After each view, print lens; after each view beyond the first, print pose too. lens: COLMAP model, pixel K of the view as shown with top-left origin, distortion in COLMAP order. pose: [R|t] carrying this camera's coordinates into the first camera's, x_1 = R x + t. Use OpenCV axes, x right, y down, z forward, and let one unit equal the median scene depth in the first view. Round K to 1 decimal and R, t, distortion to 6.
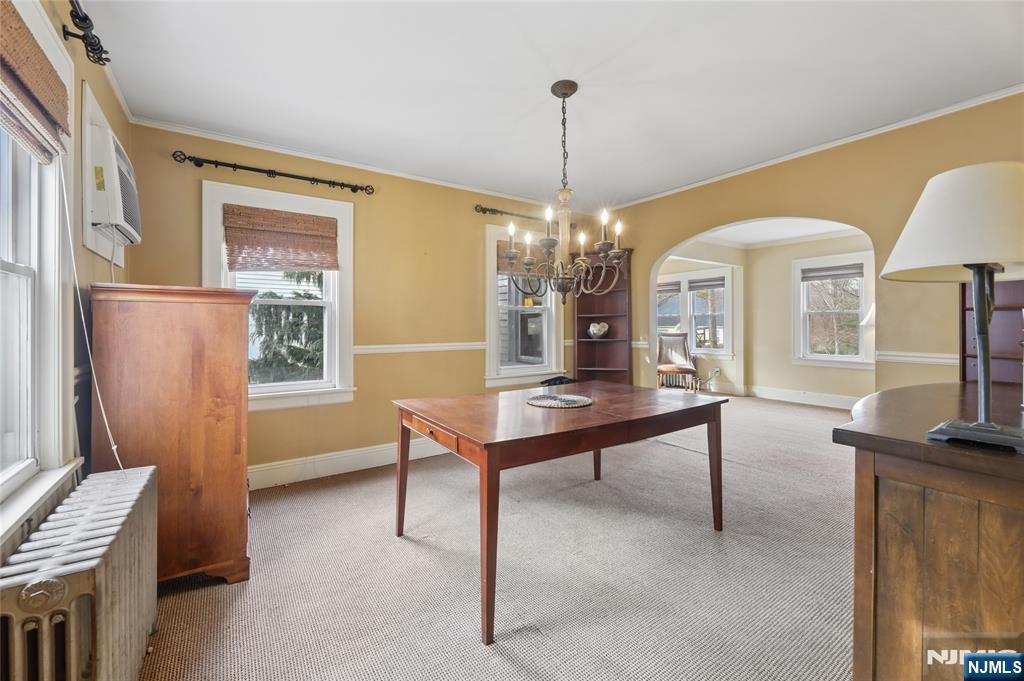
lens RADIAL K [[417.4, 0, 515.4], [0, 417.4, 320.3], [0, 0, 1]] dist [-0.000510, -0.001129]
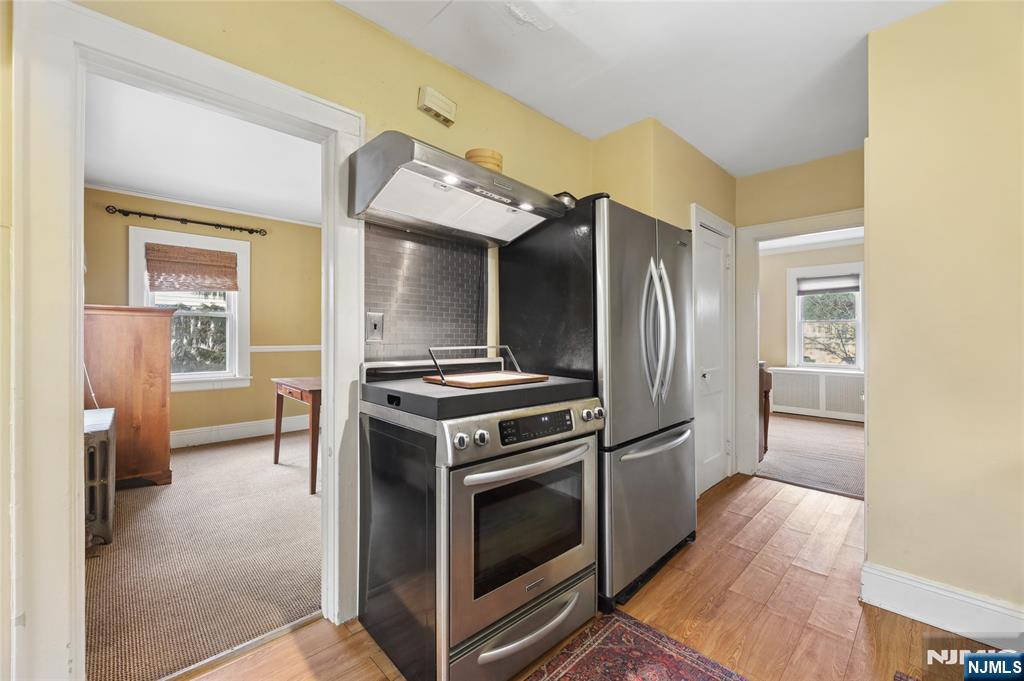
lens RADIAL K [[417.4, 0, 520.7], [0, 417.4, 333.5], [0, 0, 1]] dist [-0.000510, -0.001129]
pose [[0.986587, 0.004839, 0.163166, 0.282654], [-0.006118, 0.999954, 0.007339, 0.004416], [-0.163124, -0.008239, 0.986571, -0.529523]]
